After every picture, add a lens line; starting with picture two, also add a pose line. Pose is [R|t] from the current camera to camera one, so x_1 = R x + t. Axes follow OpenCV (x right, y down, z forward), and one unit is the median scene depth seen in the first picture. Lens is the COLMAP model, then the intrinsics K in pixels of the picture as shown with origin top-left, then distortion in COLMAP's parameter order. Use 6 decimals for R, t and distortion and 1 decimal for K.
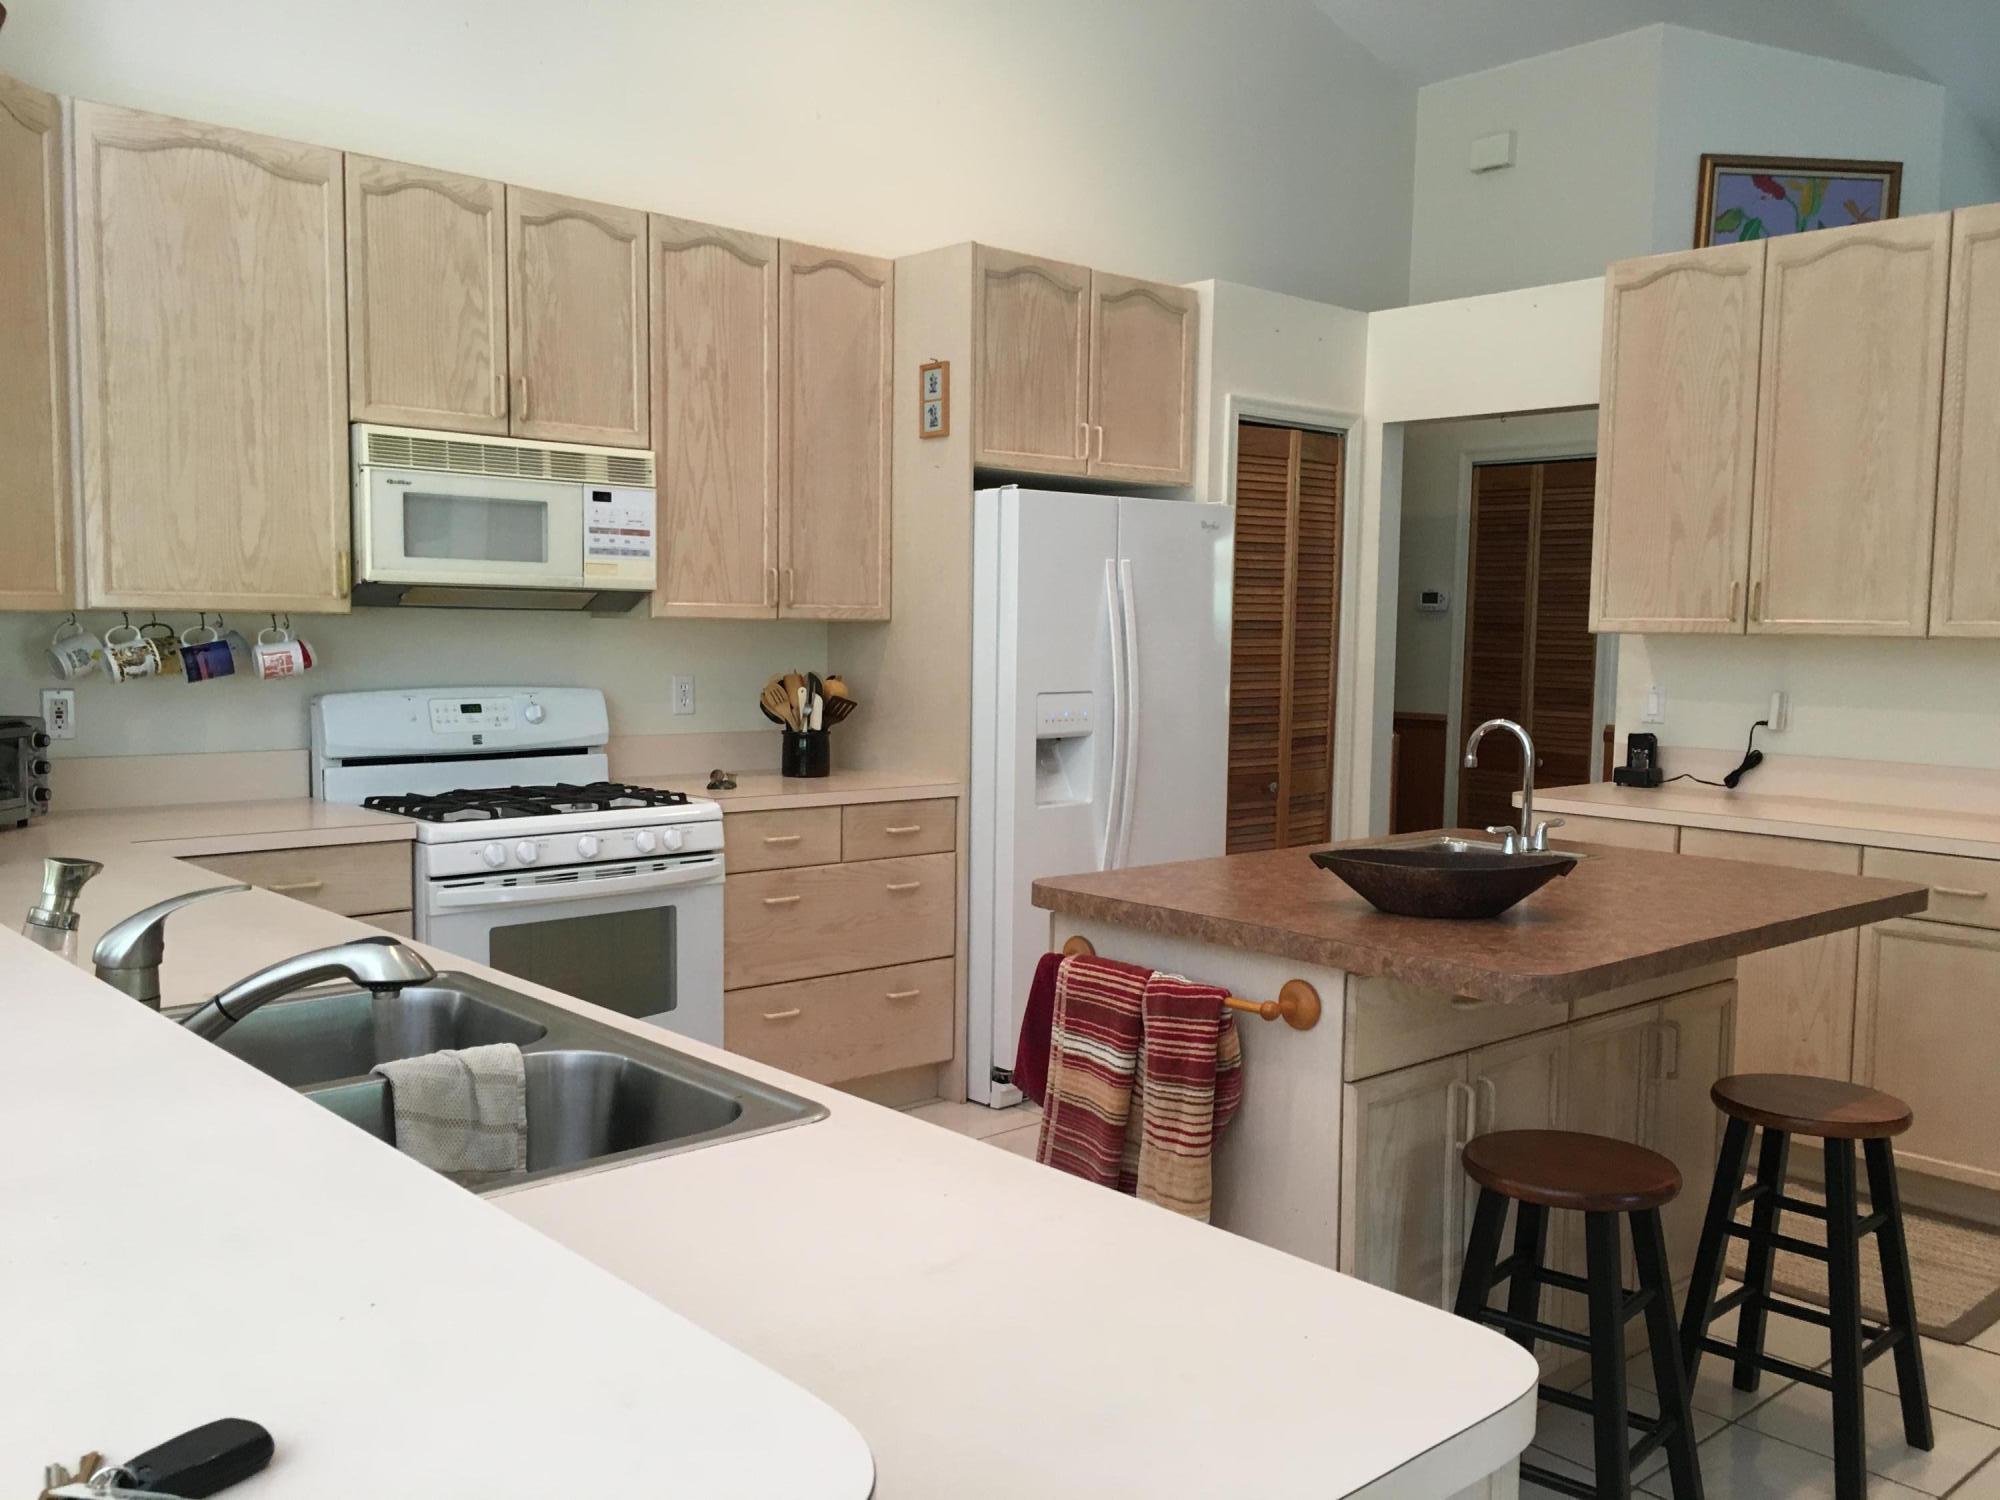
lens RADIAL K [[1678.5, 0, 1015.0], [0, 1678.5, 749.6], [0, 0, 1]] dist [0.057521, -0.080404]
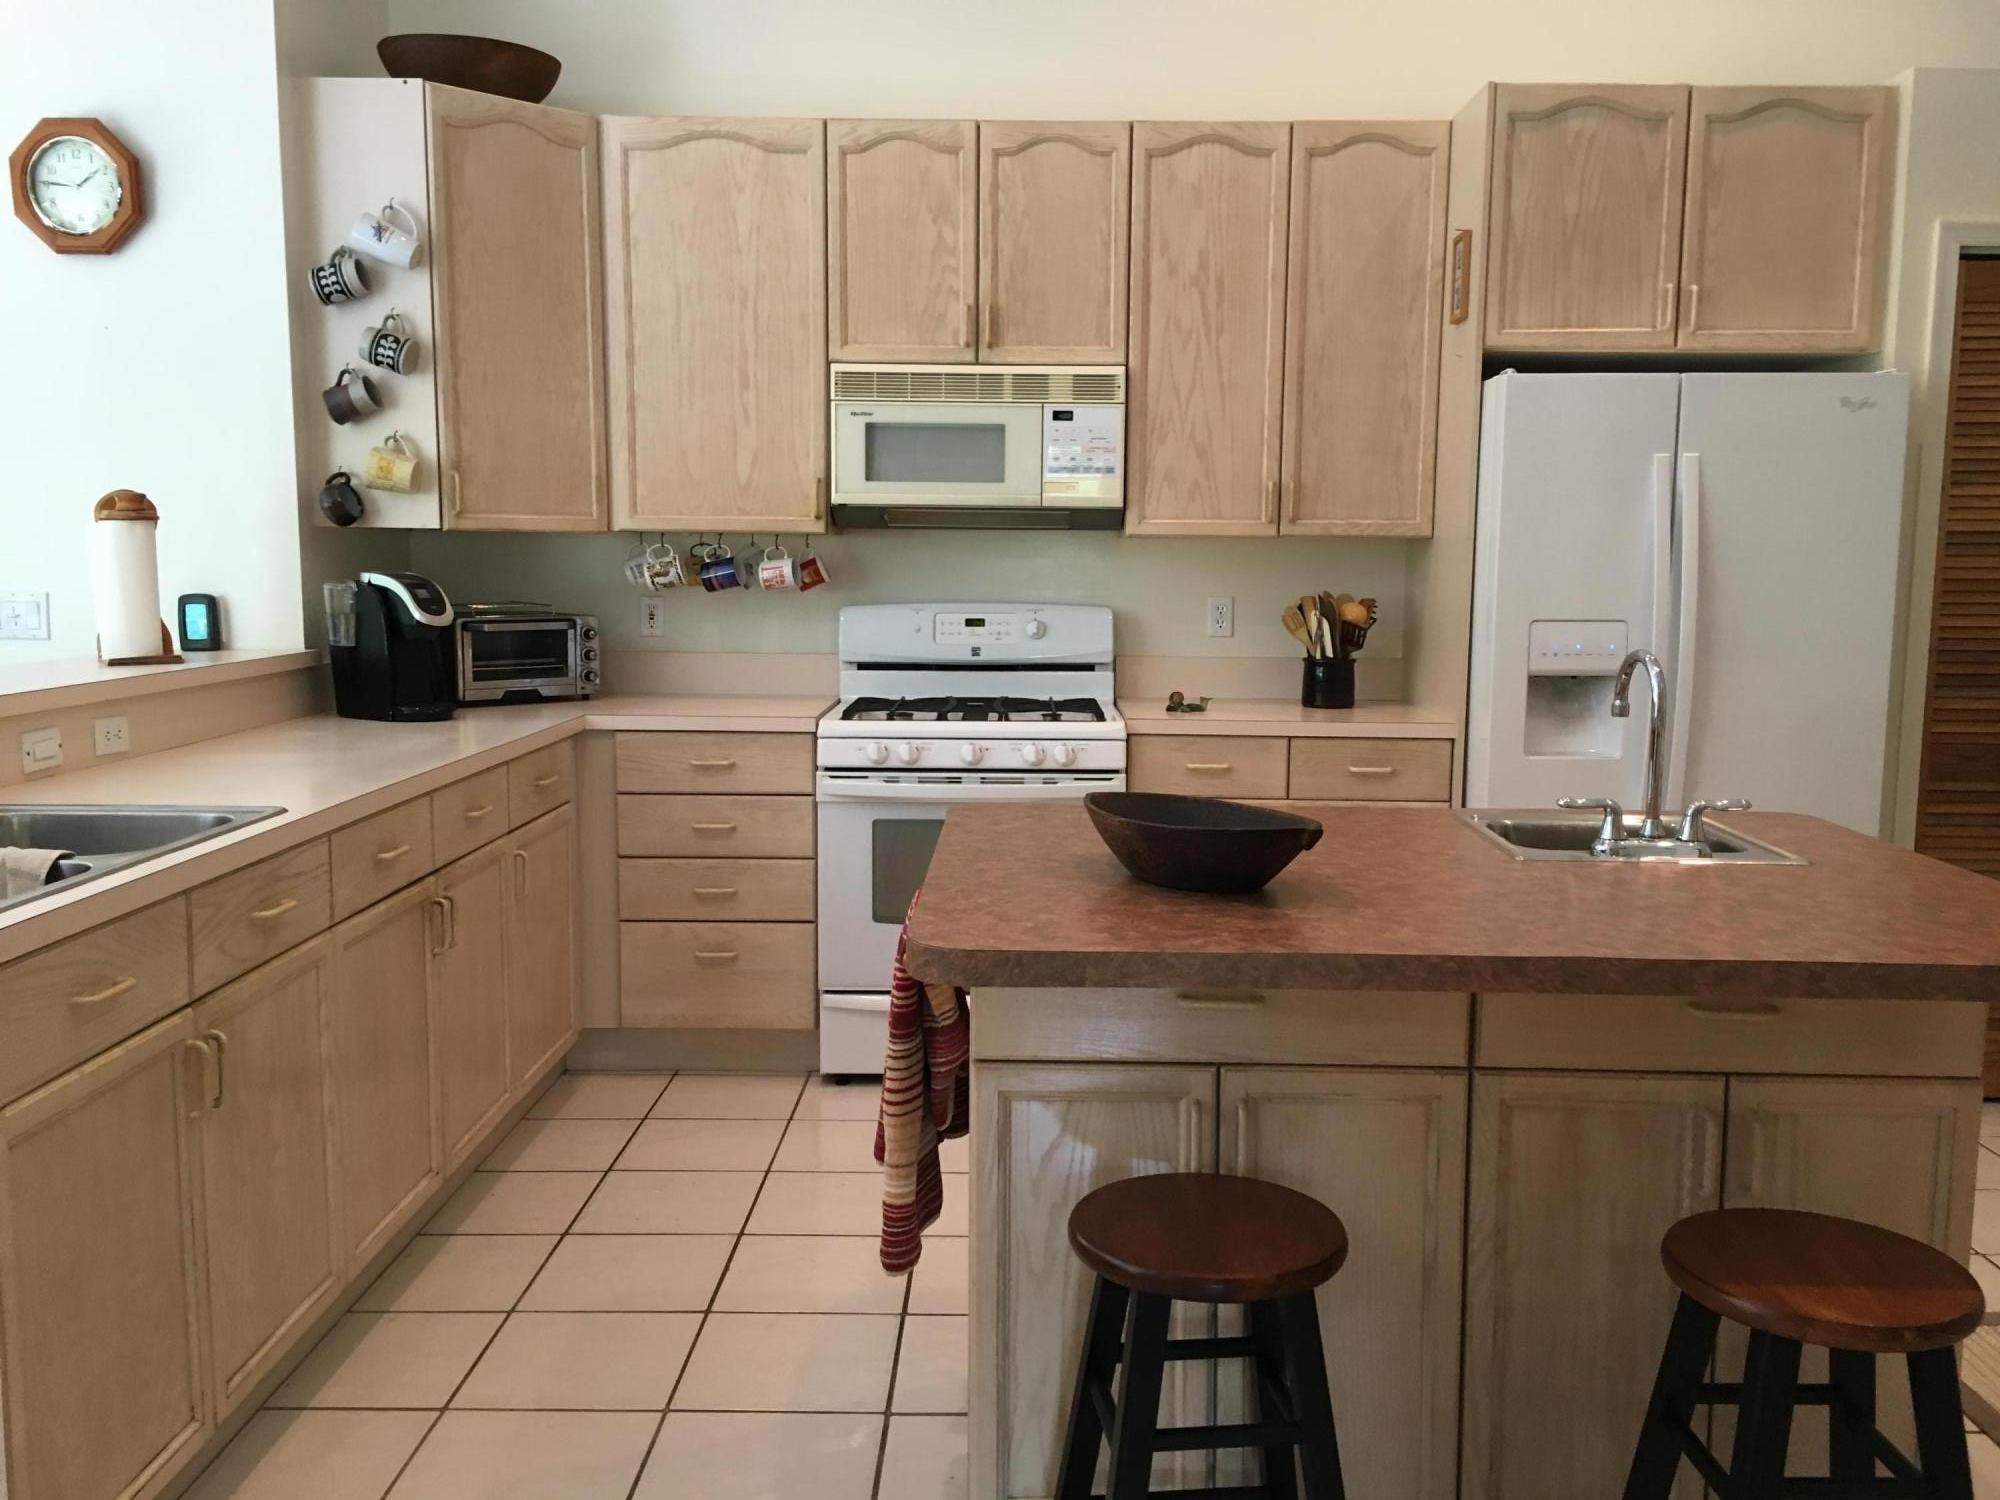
lens RADIAL K [[1678.5, 0, 1005.8], [0, 1678.5, 757.9], [0, 0, 1]] dist [0.057521, -0.080404]
pose [[0.733706, 0.074513, -0.675369, 0.433709], [-0.049809, 0.997193, 0.055909, 0.000826], [0.677639, -0.007381, 0.735358, 0.229455]]
